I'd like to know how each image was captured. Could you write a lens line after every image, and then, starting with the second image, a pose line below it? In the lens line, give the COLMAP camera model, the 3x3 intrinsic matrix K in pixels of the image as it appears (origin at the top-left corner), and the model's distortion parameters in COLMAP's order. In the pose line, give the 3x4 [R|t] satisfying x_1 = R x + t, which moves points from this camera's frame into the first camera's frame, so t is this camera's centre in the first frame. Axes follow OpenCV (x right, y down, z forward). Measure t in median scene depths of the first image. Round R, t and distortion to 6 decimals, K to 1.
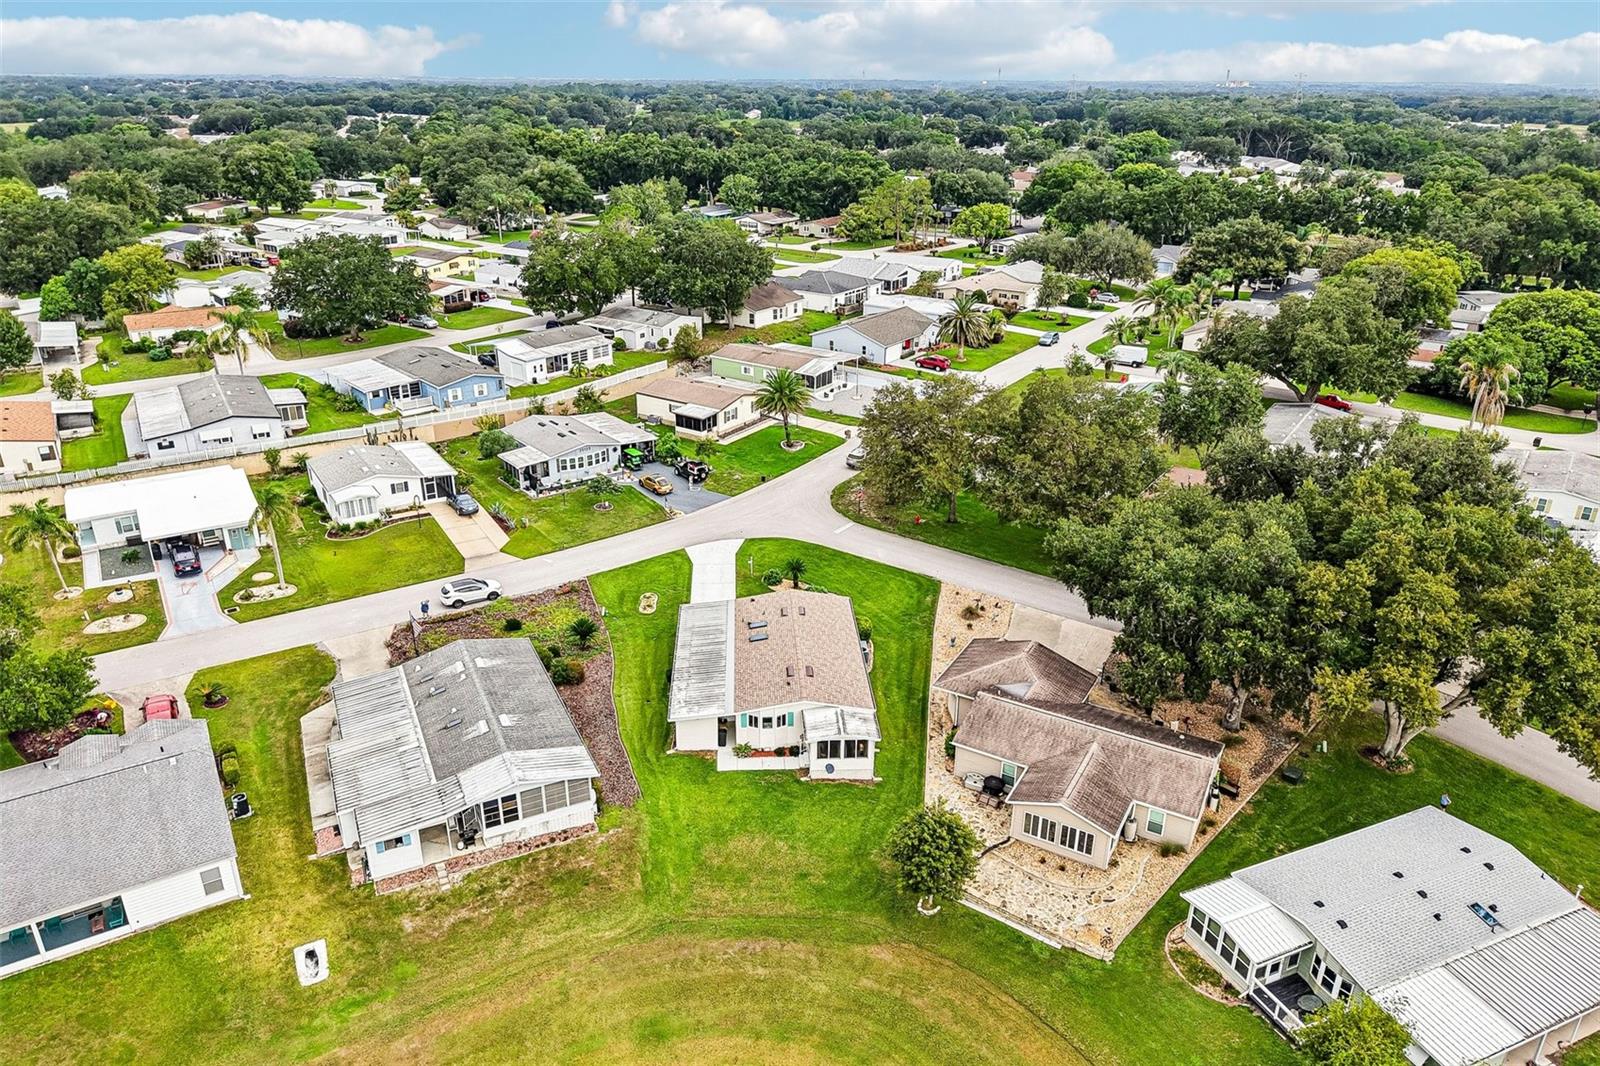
lens RADIAL K [[1067.2, 0, 803.4], [0, 1067.2, 531.5], [0, 0, 1]] dist [0.031445, -0.034496]
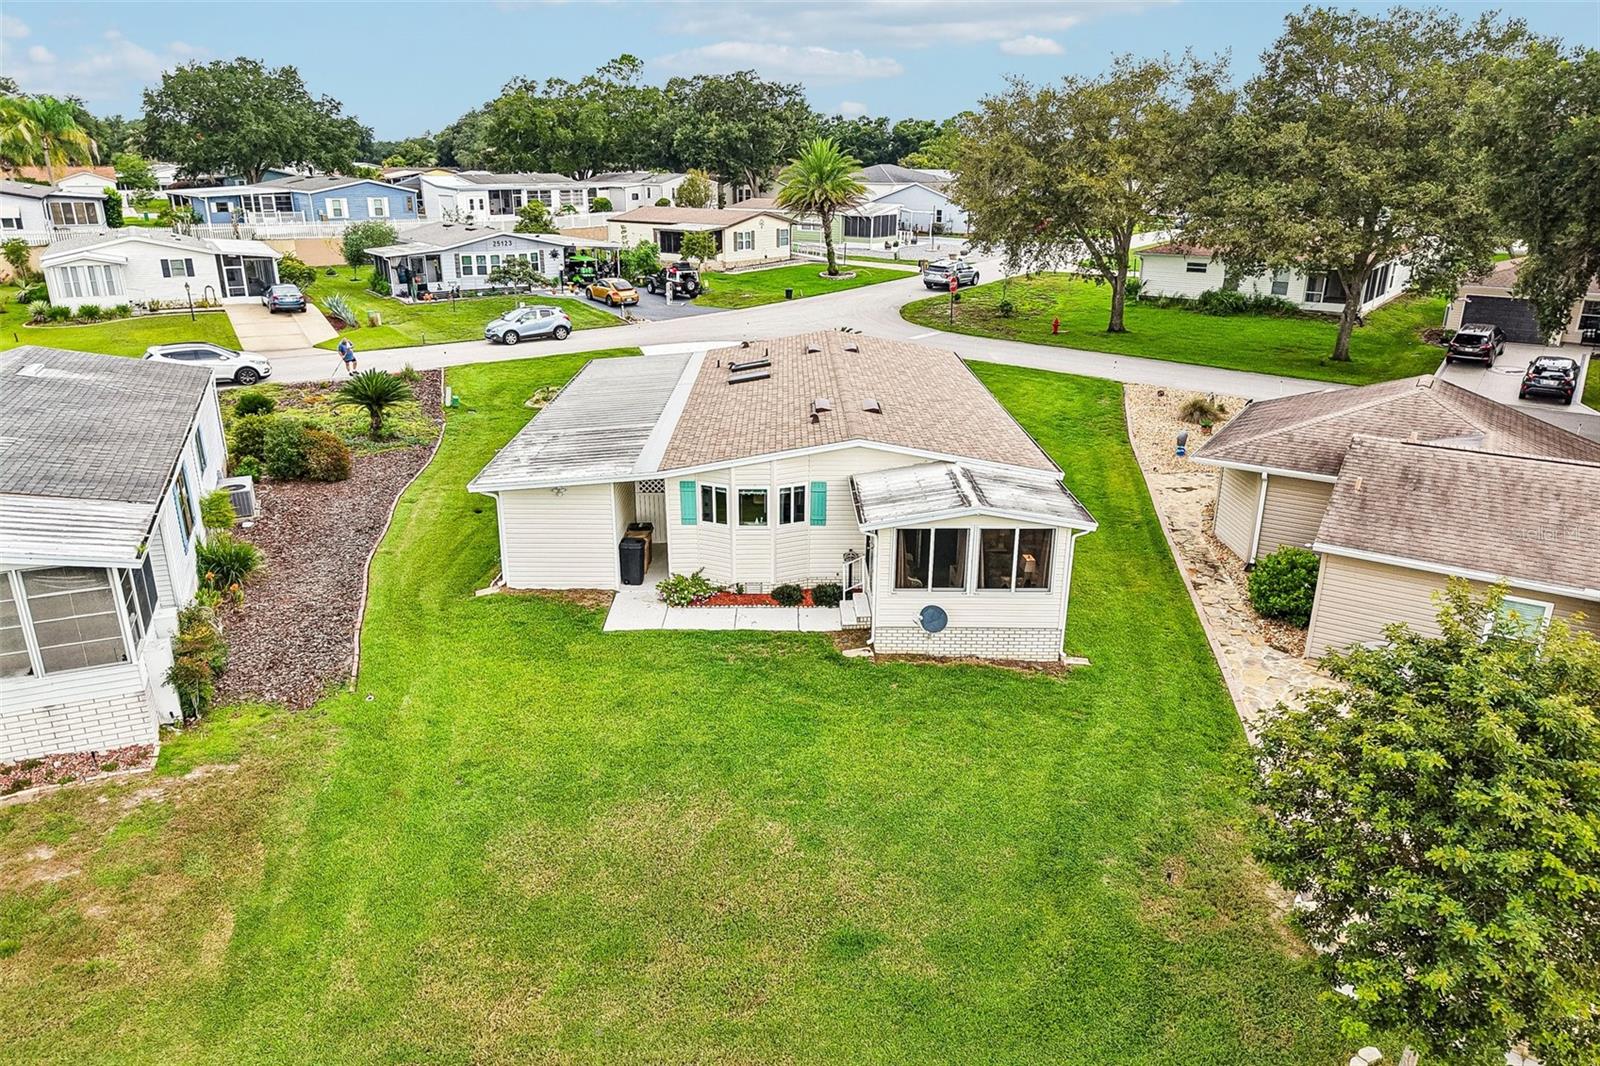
lens RADIAL K [[1067.2, 0, 795.5], [0, 1067.2, 534.8], [0, 0, 1]] dist [0.031445, -0.034496]
pose [[0.998648, 0.015072, -0.049745, -0.001660], [-0.018306, 0.997704, -0.065206, 0.210433], [0.048648, 0.066029, 0.996631, 0.645028]]
